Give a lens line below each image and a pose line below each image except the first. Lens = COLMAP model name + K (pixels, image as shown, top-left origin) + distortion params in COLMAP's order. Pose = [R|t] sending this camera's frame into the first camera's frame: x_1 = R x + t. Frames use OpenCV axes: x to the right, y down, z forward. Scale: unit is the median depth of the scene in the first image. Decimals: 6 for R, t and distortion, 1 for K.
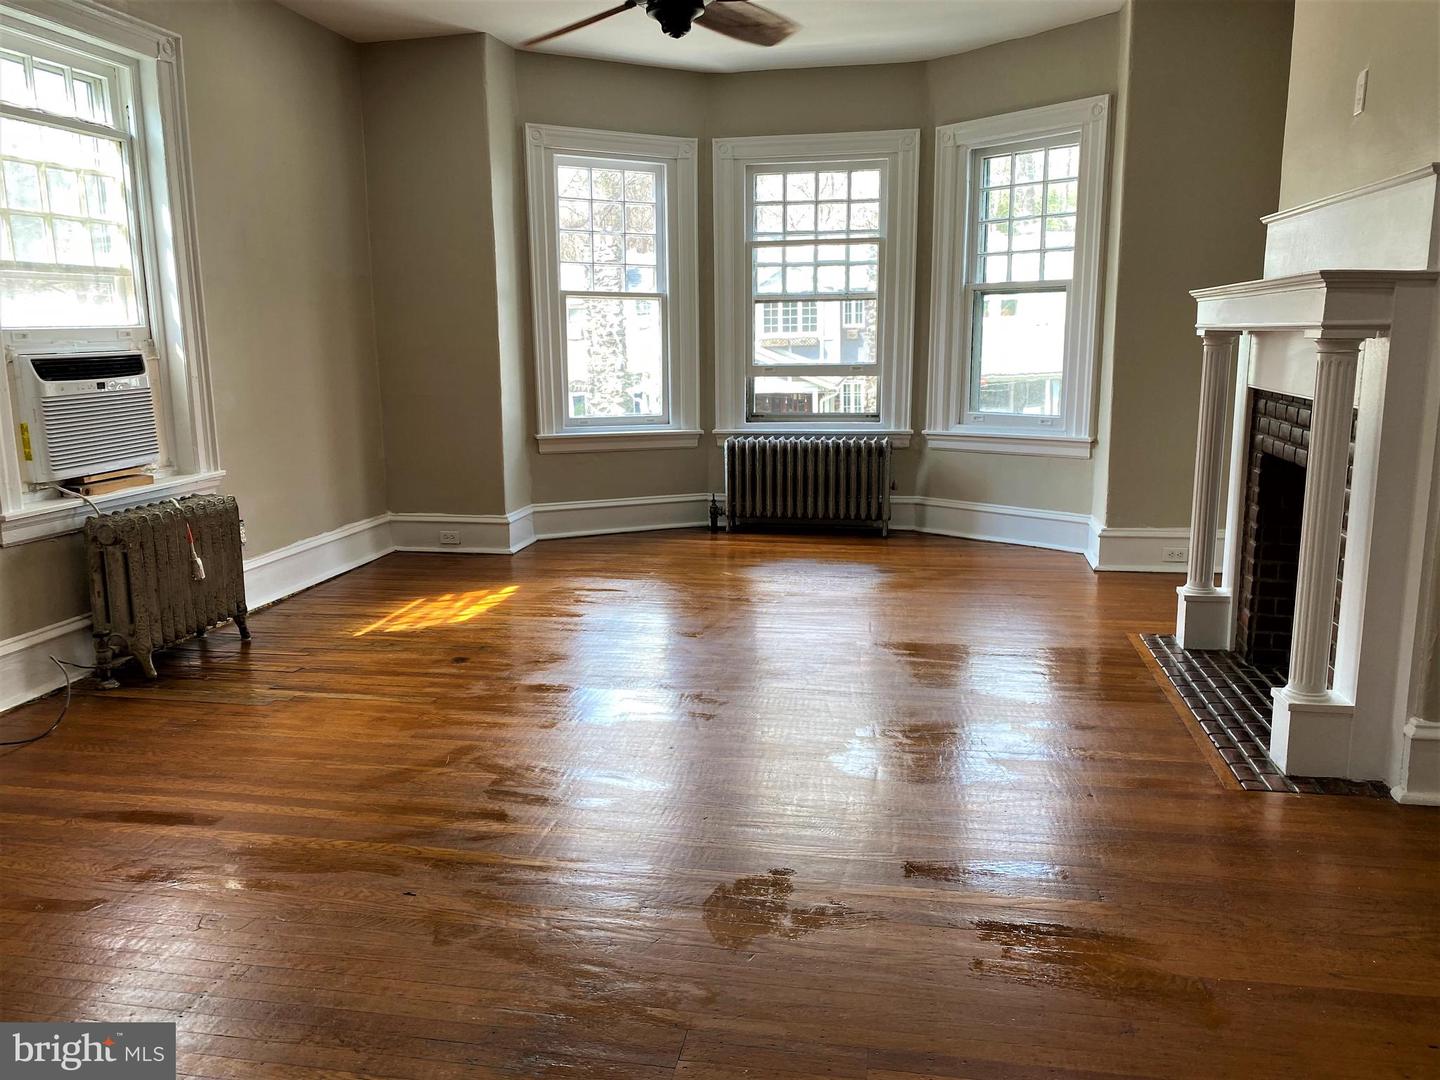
lens RADIAL K [[1110.9, 0, 720.0], [0, 1110.9, 540.0], [0, 0, 1]] dist [0.013501, 0.004552]
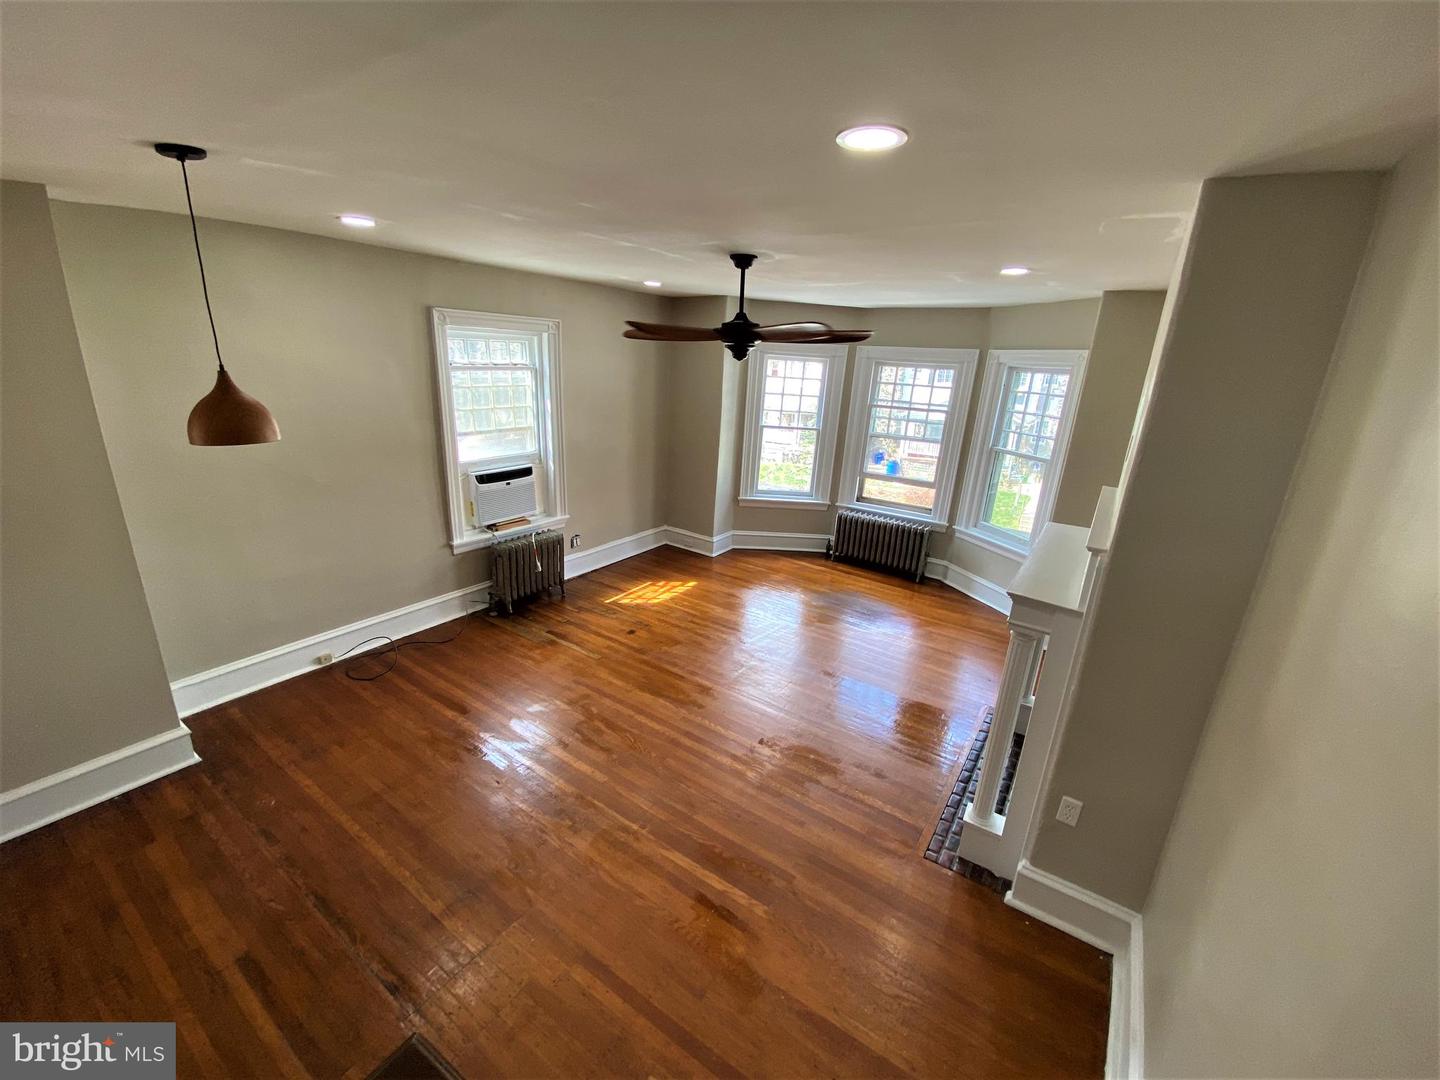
lens RADIAL K [[572.9, 0, 717.8], [0, 572.9, 529.3], [0, 0, 1]] dist [0.109583, 0.000003]
pose [[0.907875, 0.177816, -0.379663, 0.202799], [-0.135853, 0.981511, 0.134831, -0.172718], [0.396619, -0.070831, 0.915247, 0.040642]]
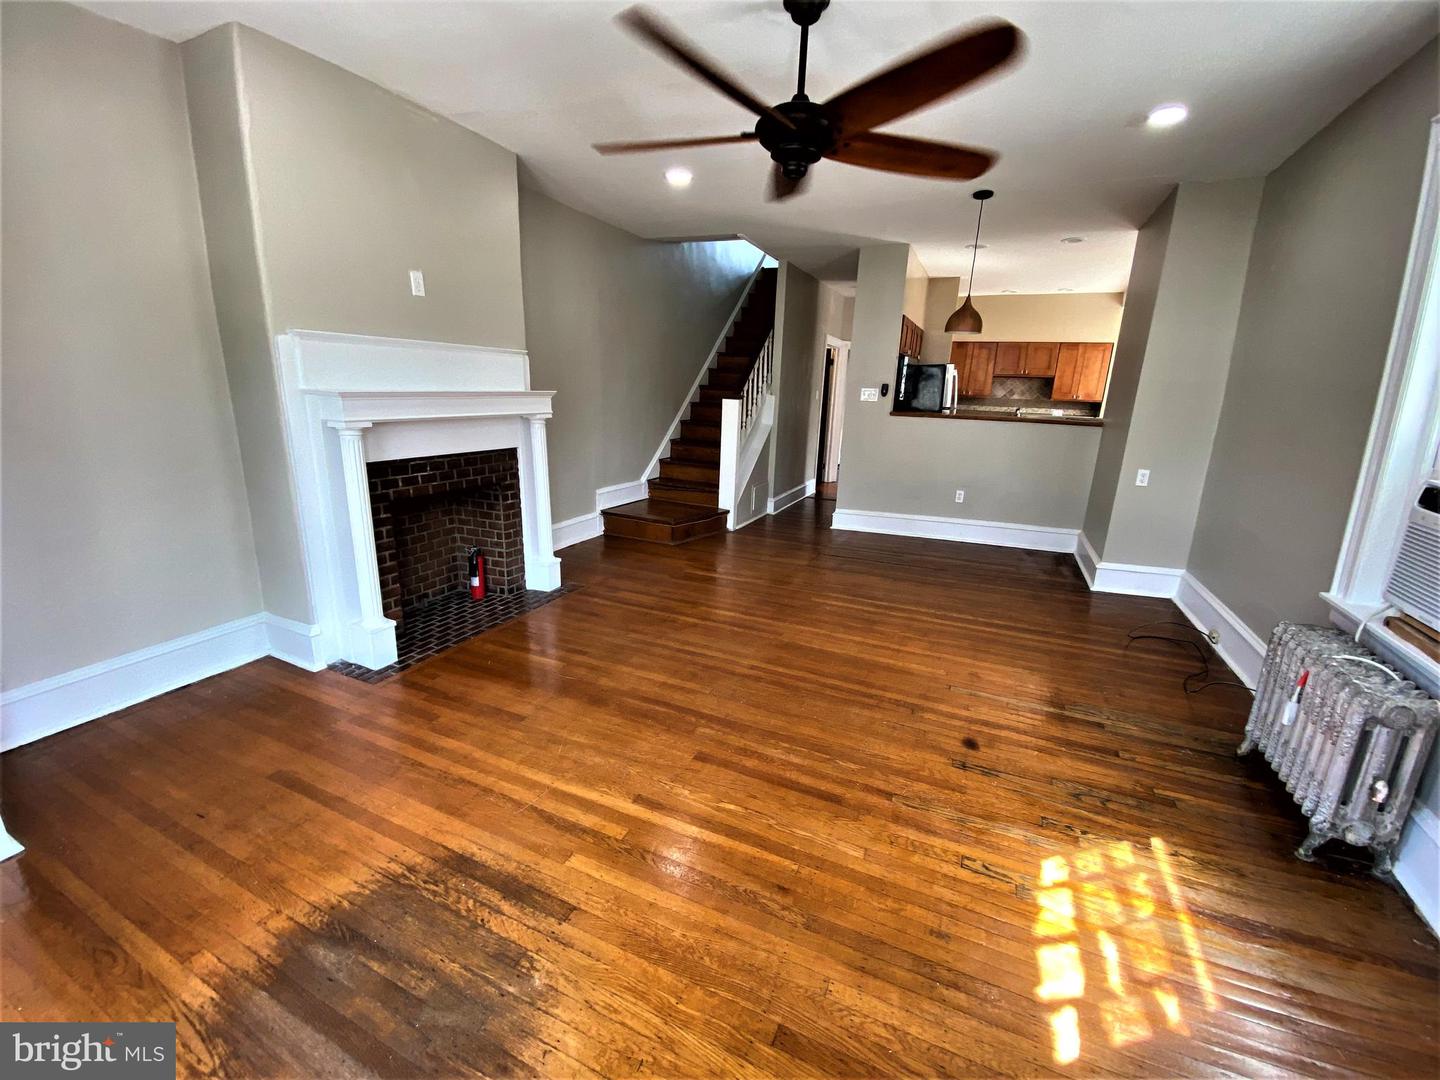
lens RADIAL K [[581.5, 0, 720.0], [0, 581.5, 540.0], [0, 0, 1]] dist [-0.041908, 0.000023]
pose [[-0.969061, -0.069985, 0.236692, -0.077948], [0.036910, 0.907087, 0.419323, -0.205393], [-0.244047, 0.415086, -0.876439, 0.969065]]
